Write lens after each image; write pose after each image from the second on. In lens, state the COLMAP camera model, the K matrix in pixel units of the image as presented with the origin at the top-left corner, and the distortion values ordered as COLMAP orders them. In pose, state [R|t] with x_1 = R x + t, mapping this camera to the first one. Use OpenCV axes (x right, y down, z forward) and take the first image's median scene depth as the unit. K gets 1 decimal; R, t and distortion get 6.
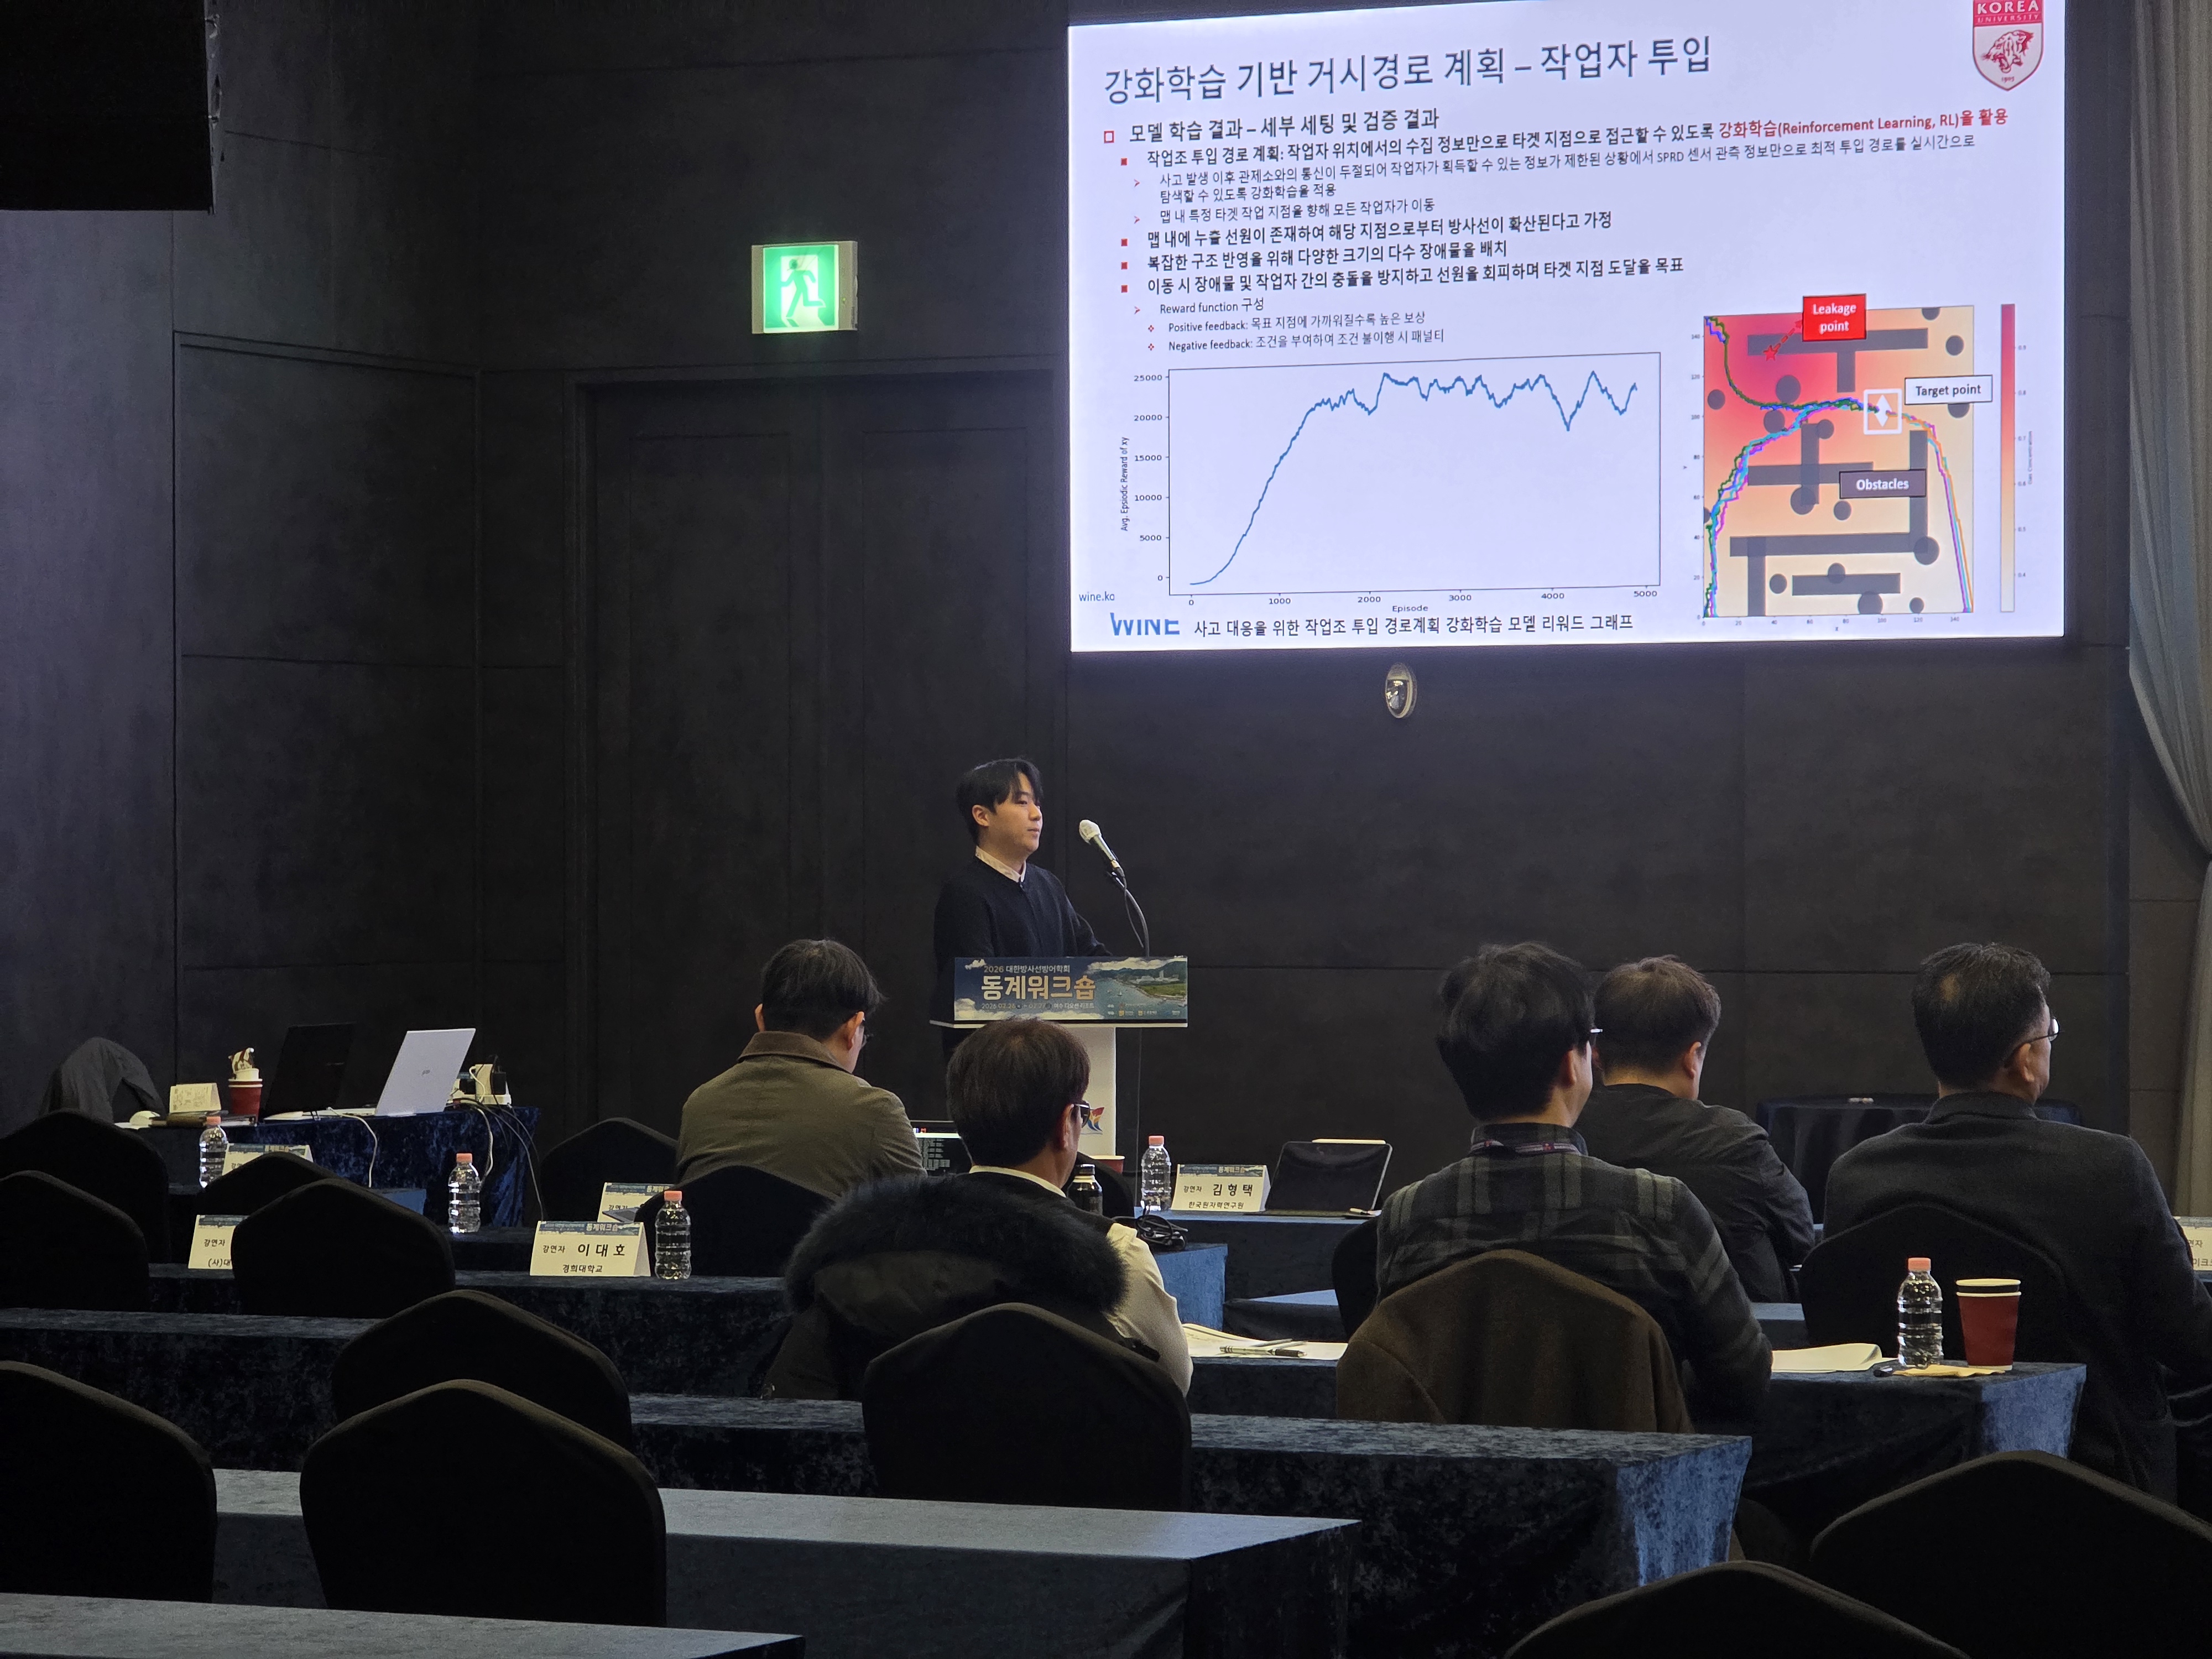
lens RADIAL K [[7160.7, 0, 1106.0], [0, 7160.7, 829.5], [0, 0, 1]] dist [0.387399, -3.386580]
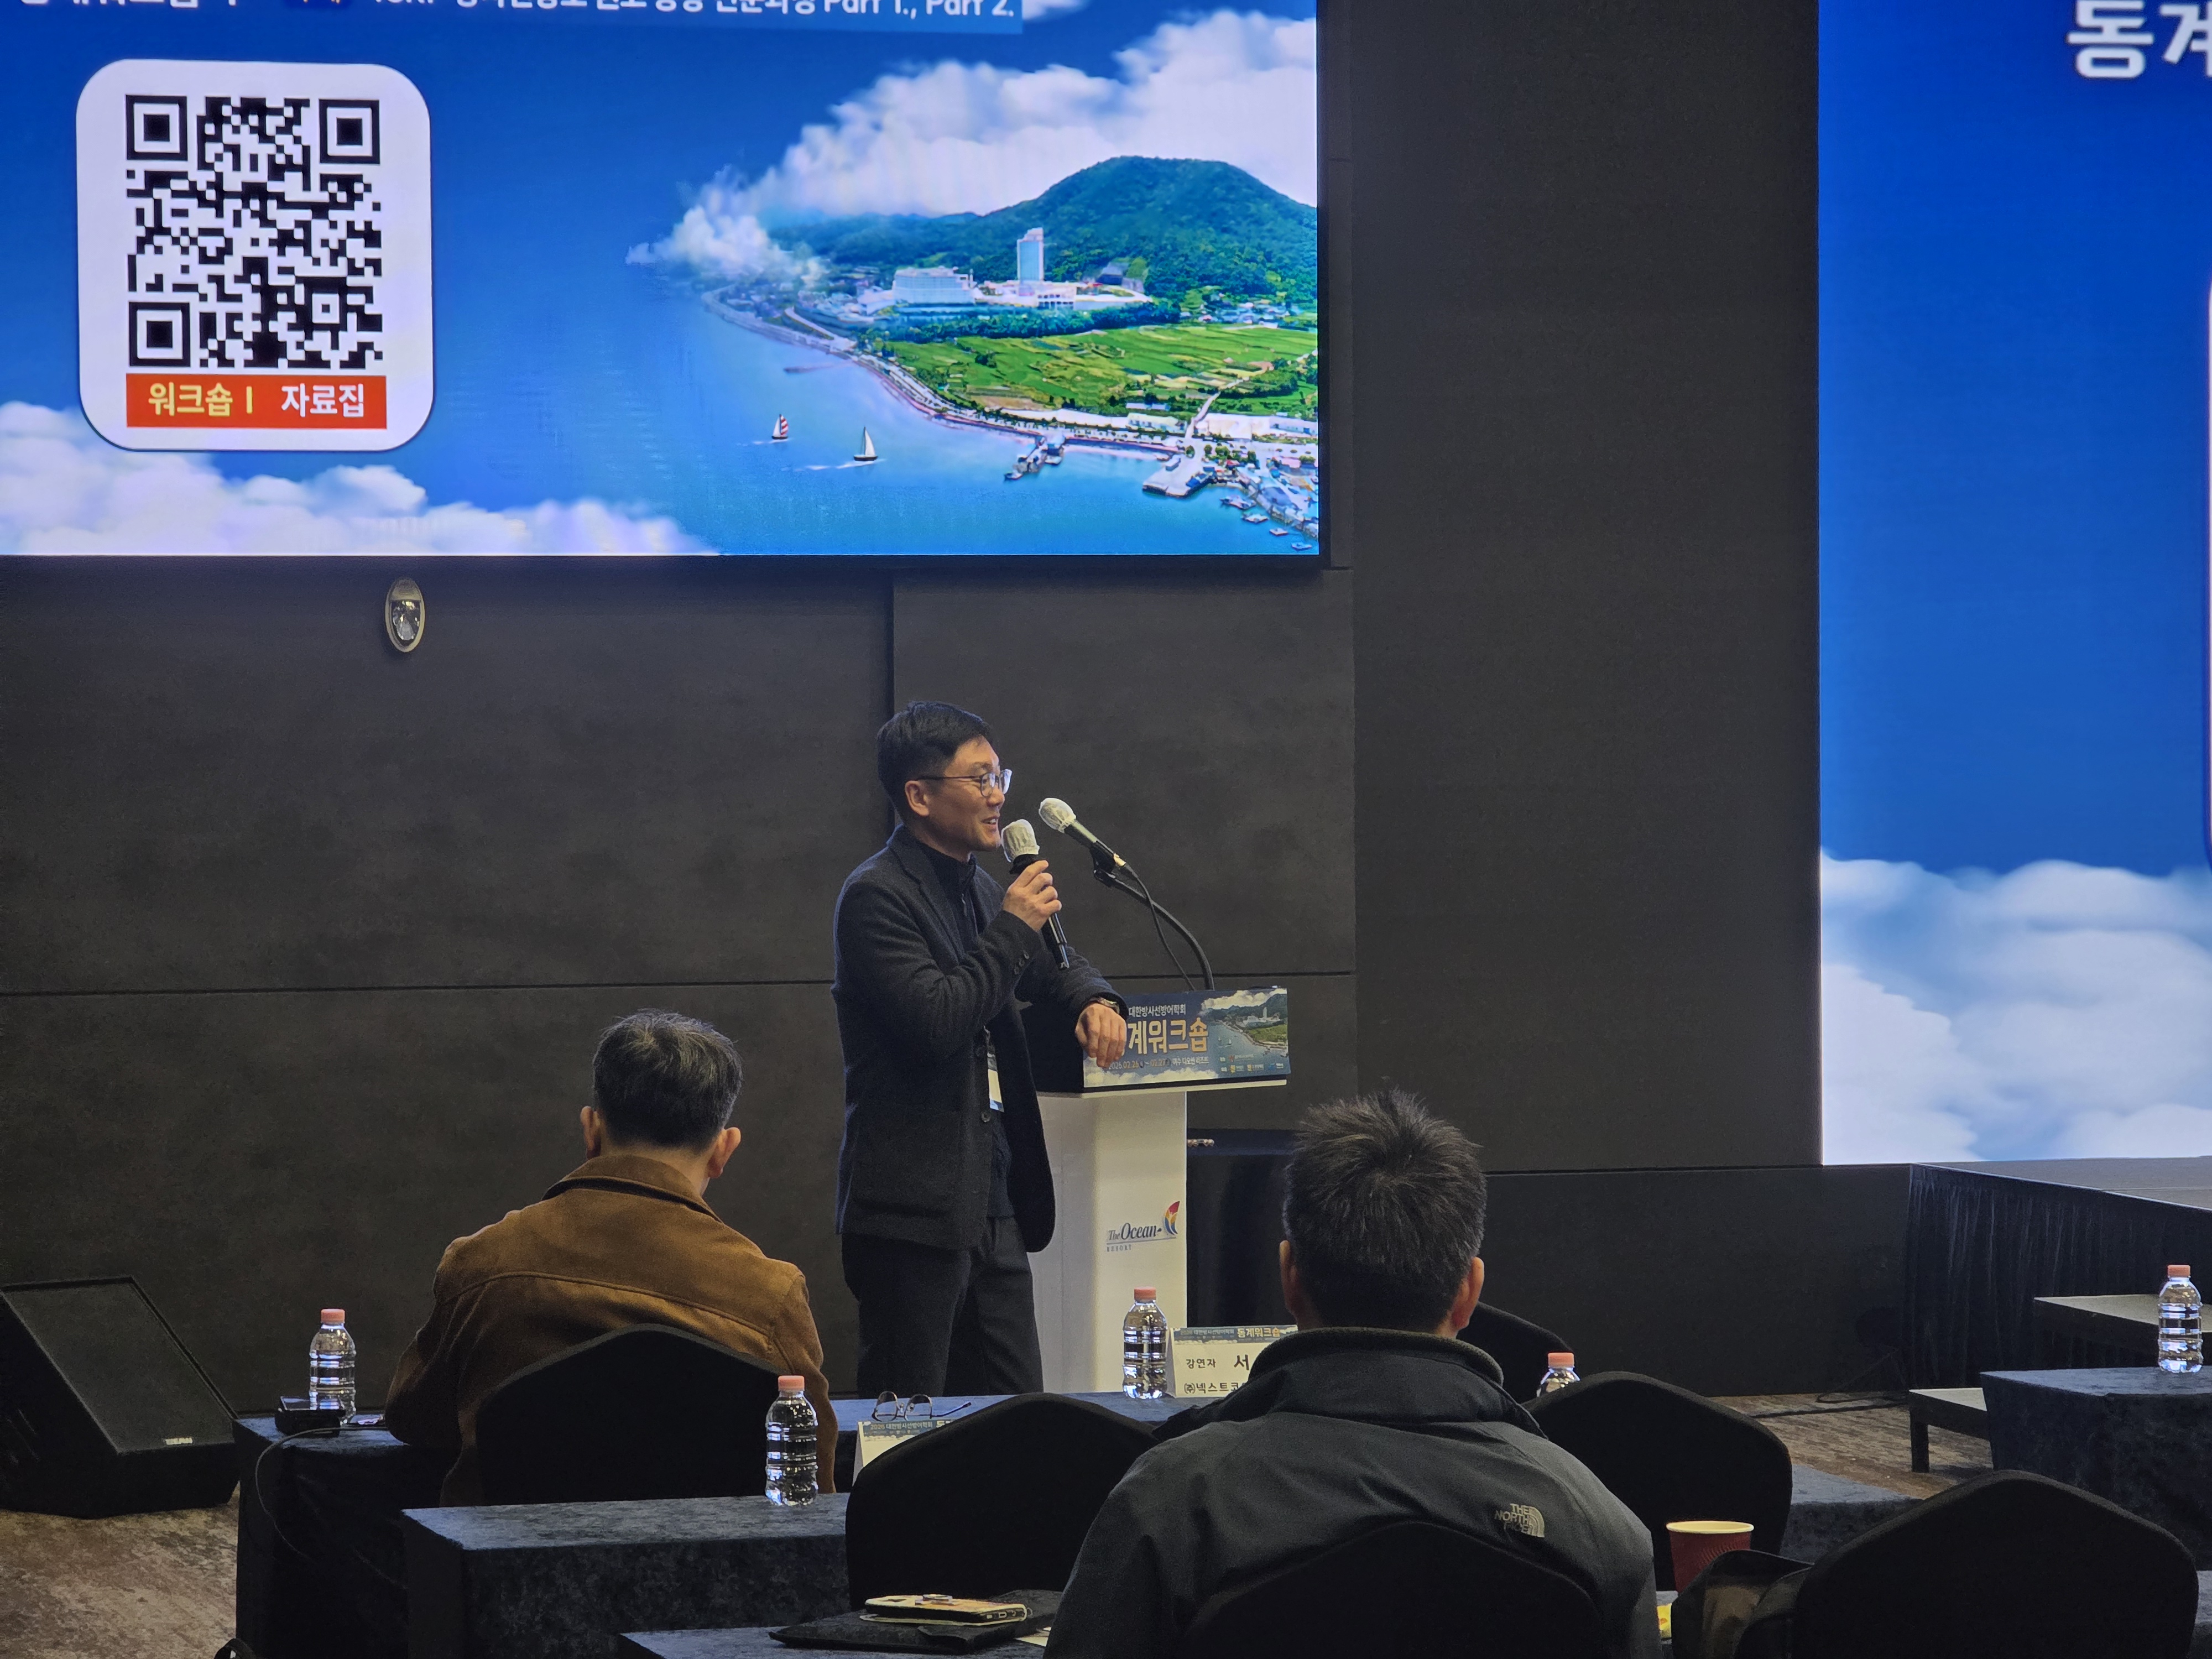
lens RADIAL K [[7160.7, 0, 1106.0], [0, 7160.7, 829.5], [0, 0, 1]] dist [0.387399, -3.386580]
pose [[0.748446, -0.011924, 0.663088, -0.424912], [0.005219, 0.999913, 0.012090, -0.006131], [-0.663175, -0.005588, 0.748444, 0.418675]]
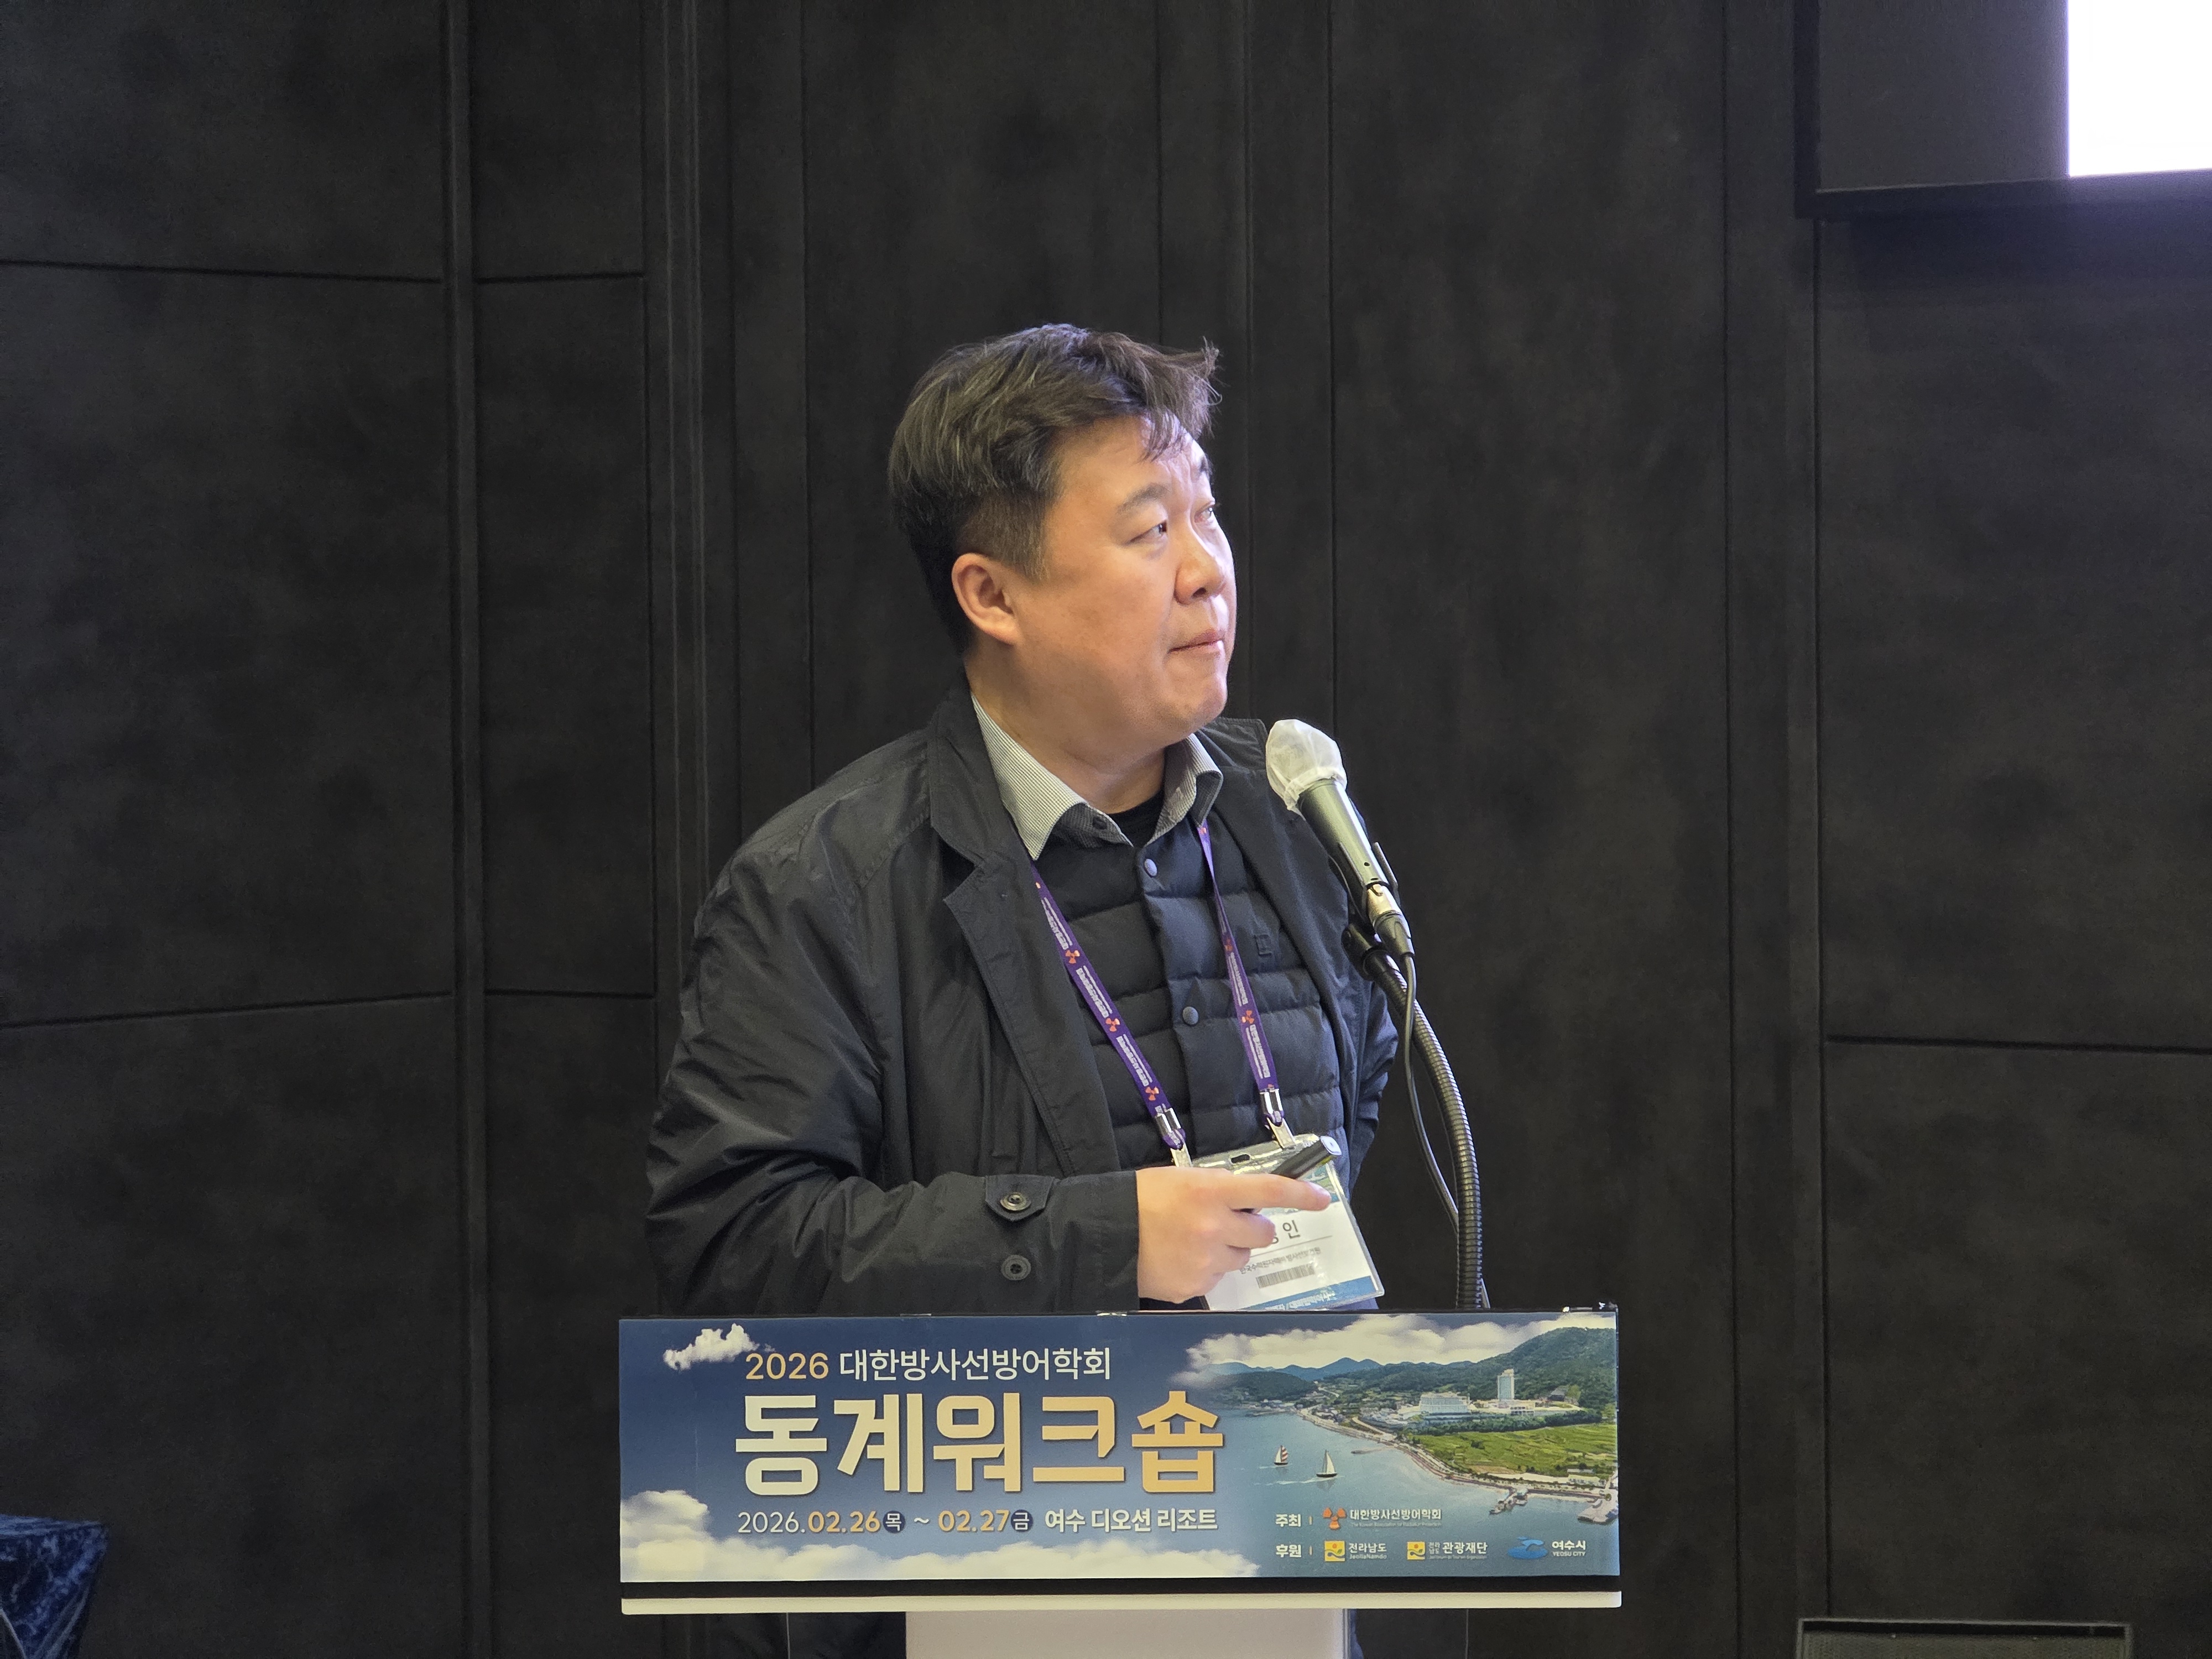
lens RADIAL K [[7336.5, 0, 1106.0], [0, 7336.5, 829.5], [0, 0, 1]] dist [0.191470, 1.821307]
pose [[0.979126, -0.003972, -0.203214, 0.039032], [0.010969, 0.999385, 0.033315, -0.005559], [0.202957, -0.034849, 0.978567, 0.673453]]
